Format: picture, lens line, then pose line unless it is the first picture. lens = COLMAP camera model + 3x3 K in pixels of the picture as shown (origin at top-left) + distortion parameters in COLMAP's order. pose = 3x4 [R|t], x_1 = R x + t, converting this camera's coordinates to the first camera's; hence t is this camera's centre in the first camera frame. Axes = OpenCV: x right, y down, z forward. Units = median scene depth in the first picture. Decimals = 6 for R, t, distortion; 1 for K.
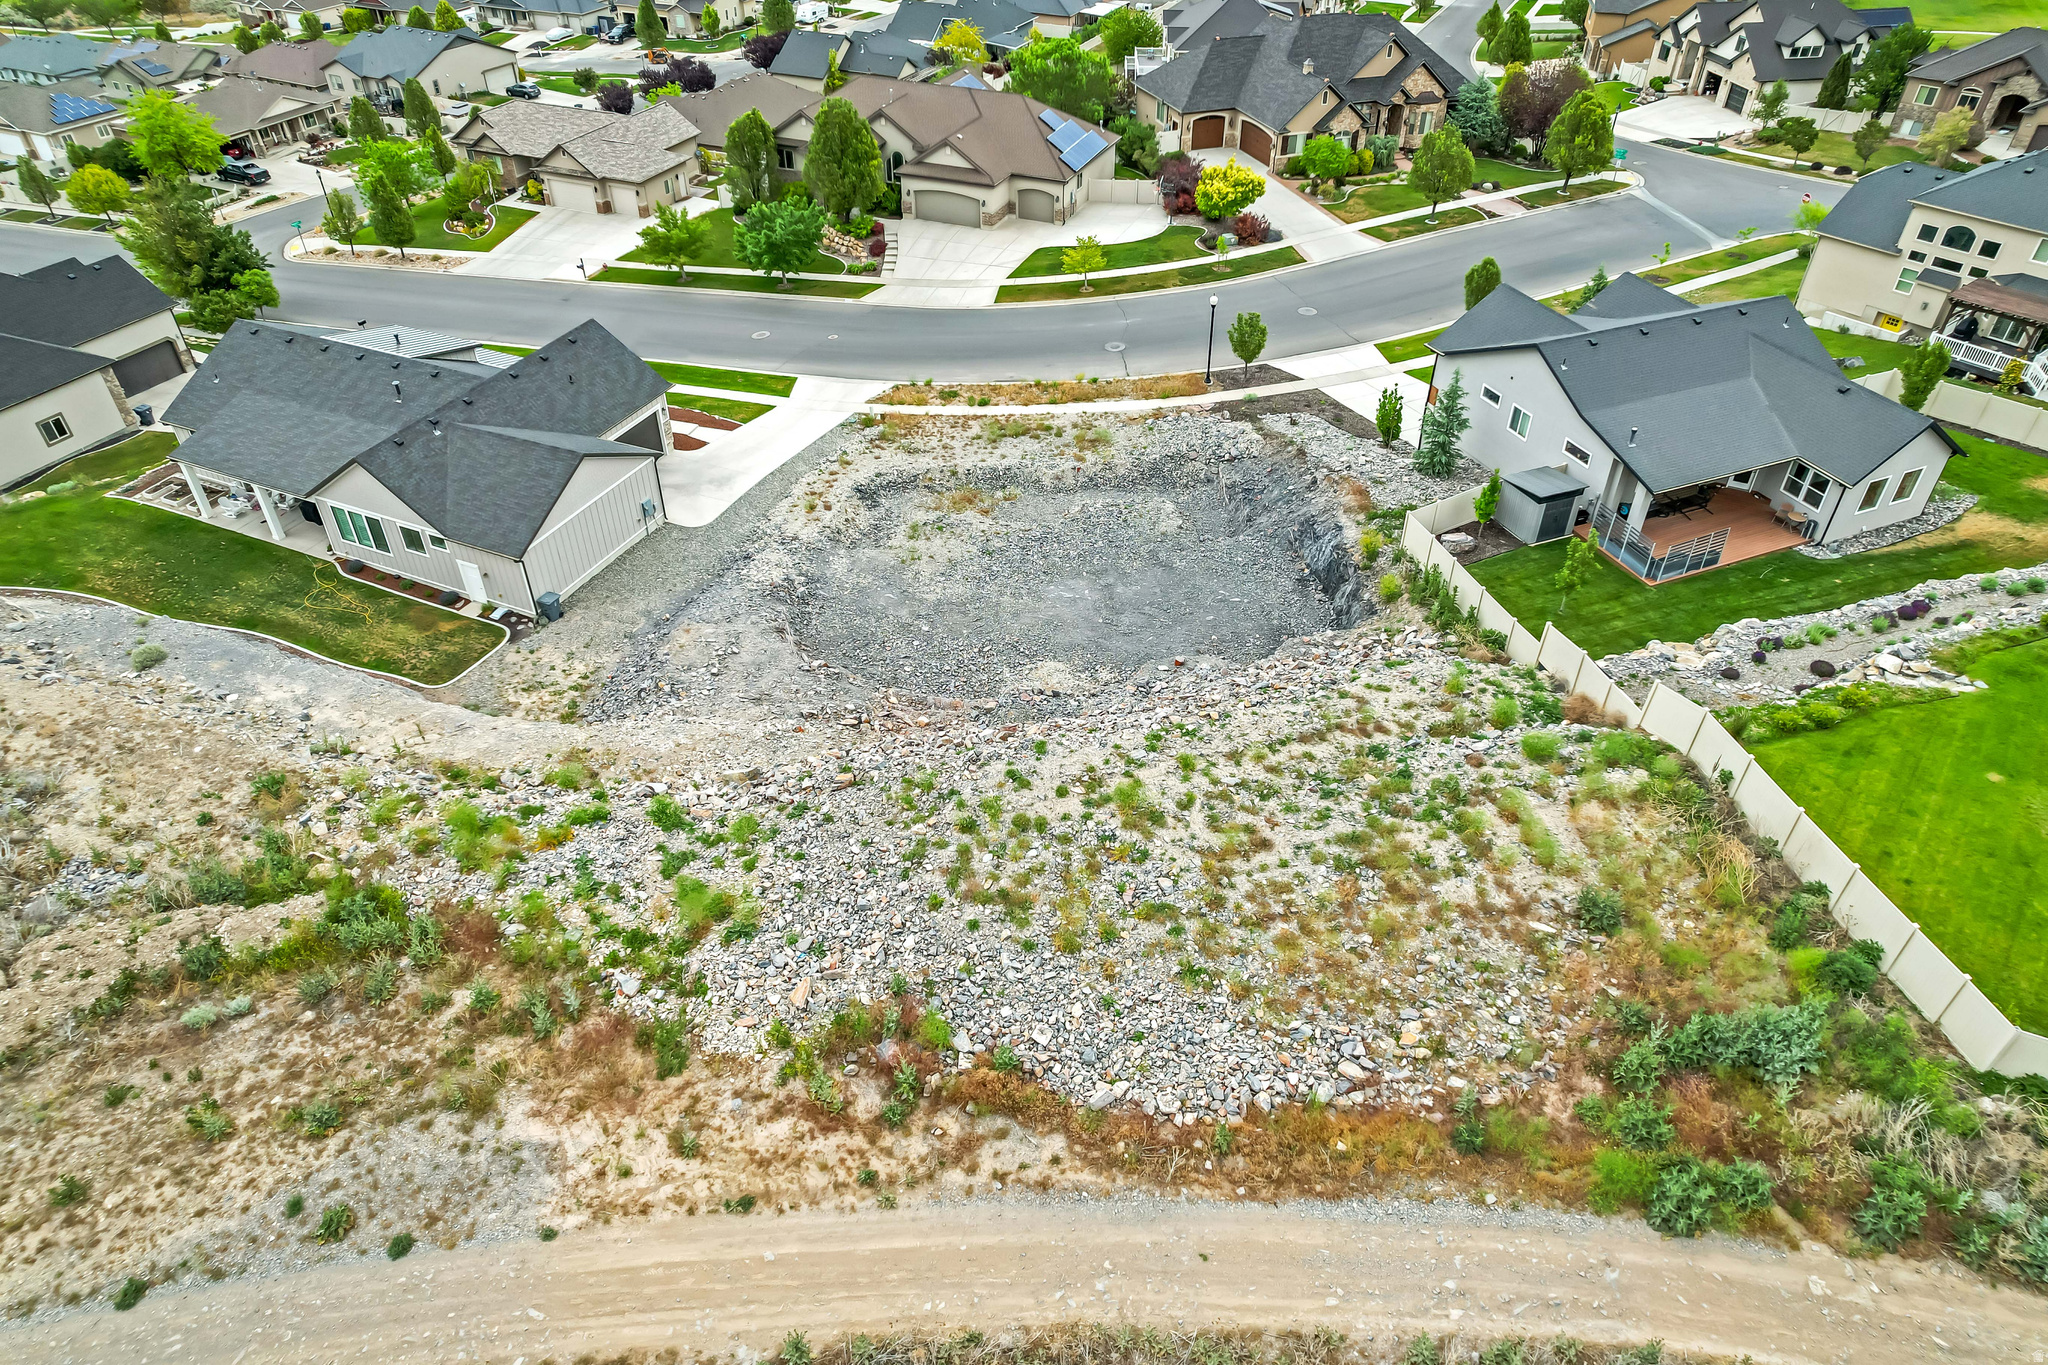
lens RADIAL K [[1312.7, 0, 1032.0], [0, 1312.7, 681.5], [0, 0, 1]] dist [-0.073785, 0.068202]
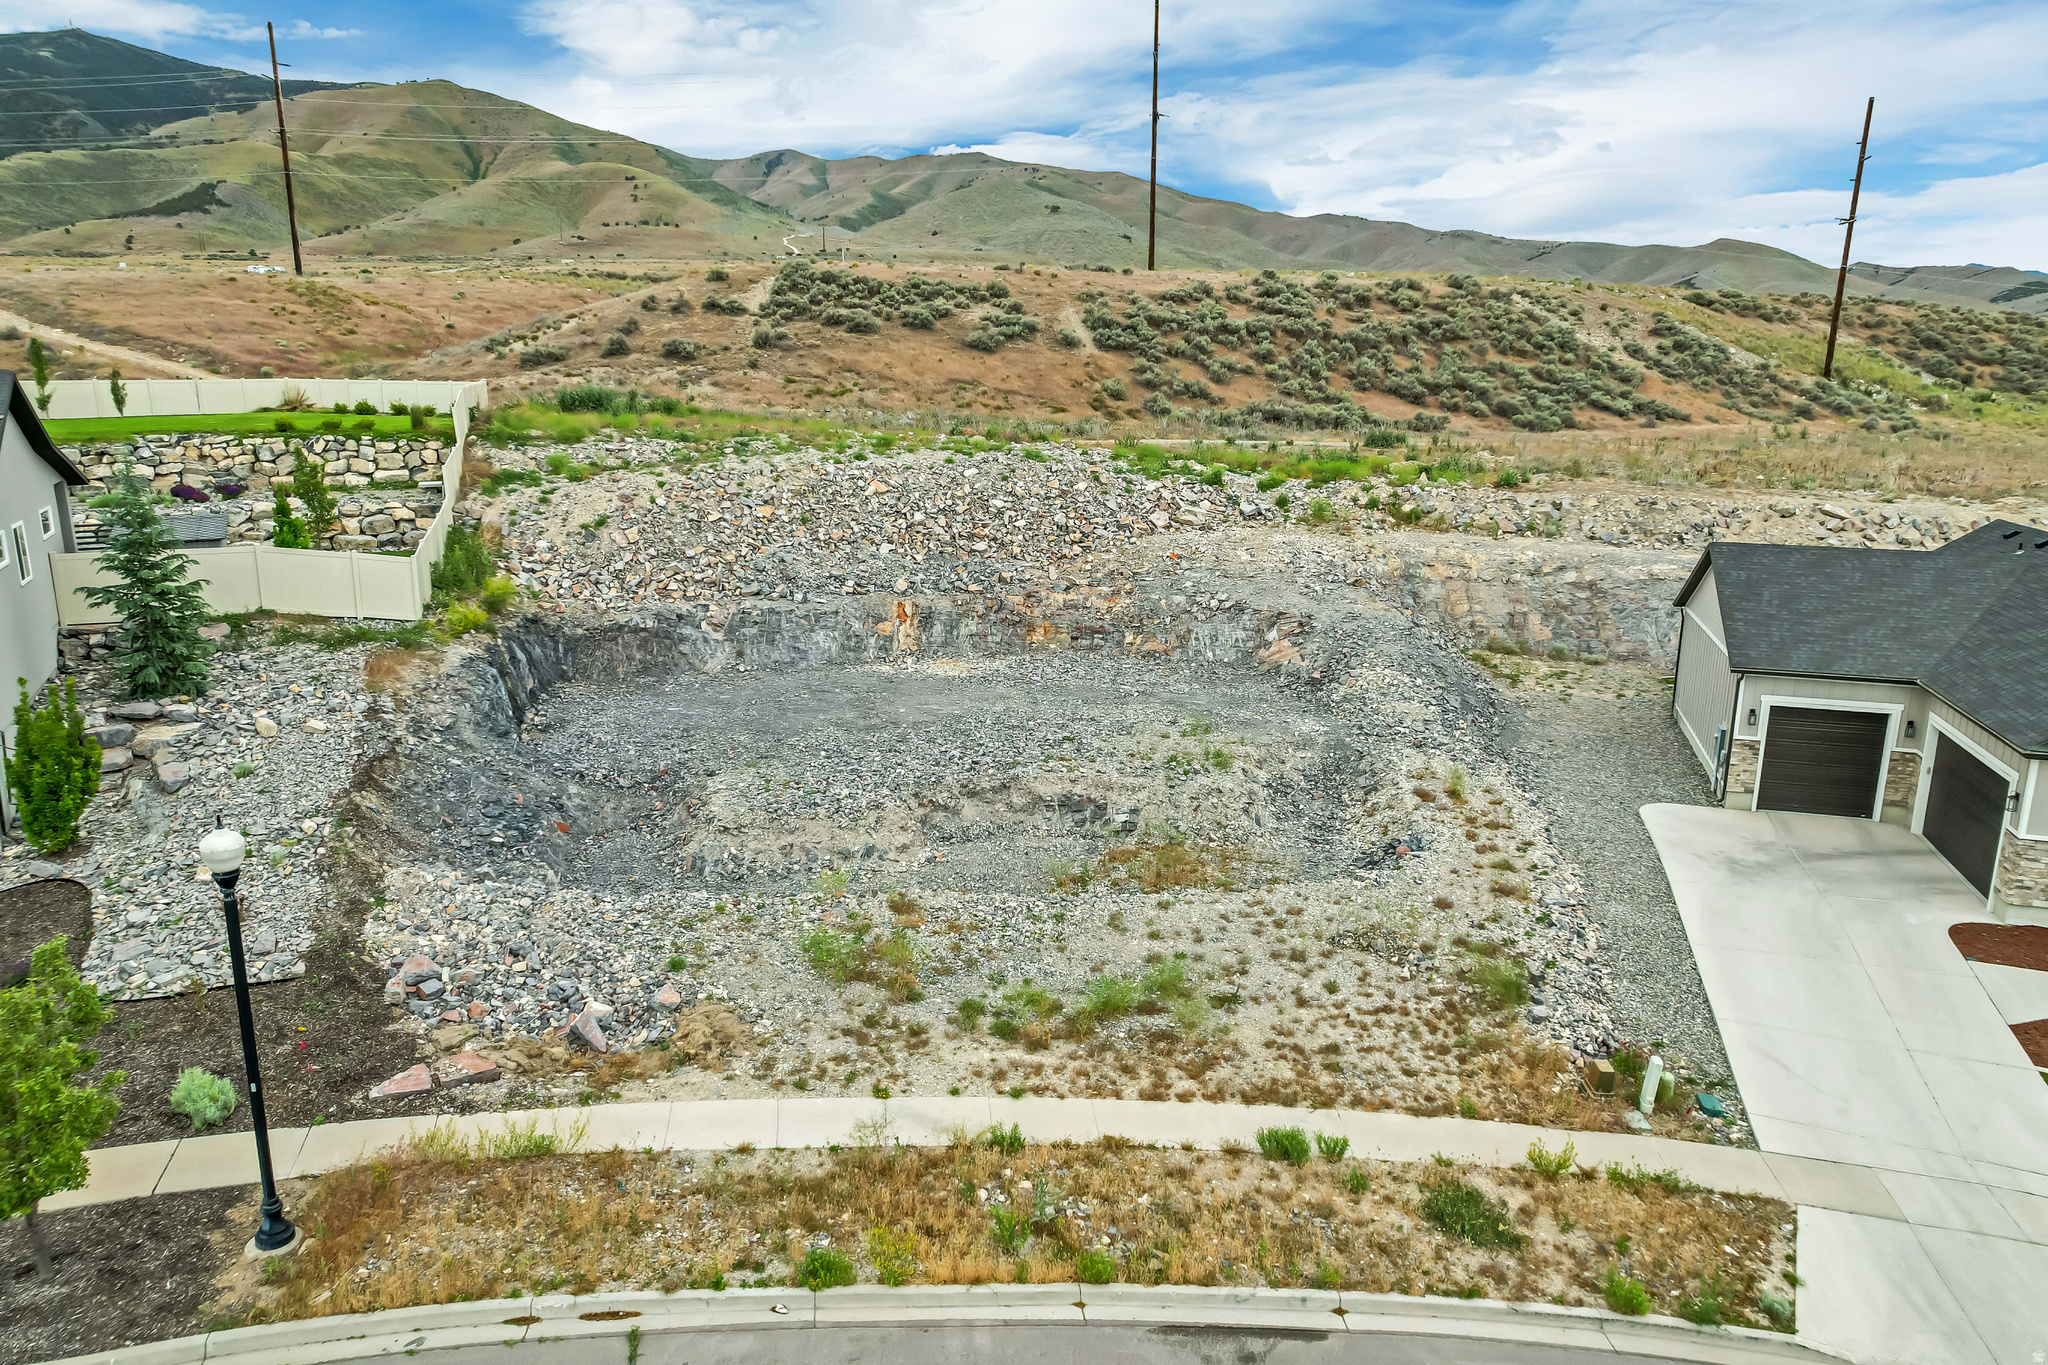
lens RADIAL K [[1312.7, 0, 1032.2], [0, 1312.7, 680.4], [0, 0, 1]] dist [-0.073785, 0.068202]
pose [[-0.994377, 0.017265, -0.104479, 0.046695], [-0.071813, 0.615149, 0.785133, -0.609484], [0.077826, 0.788222, -0.610450, 1.431335]]
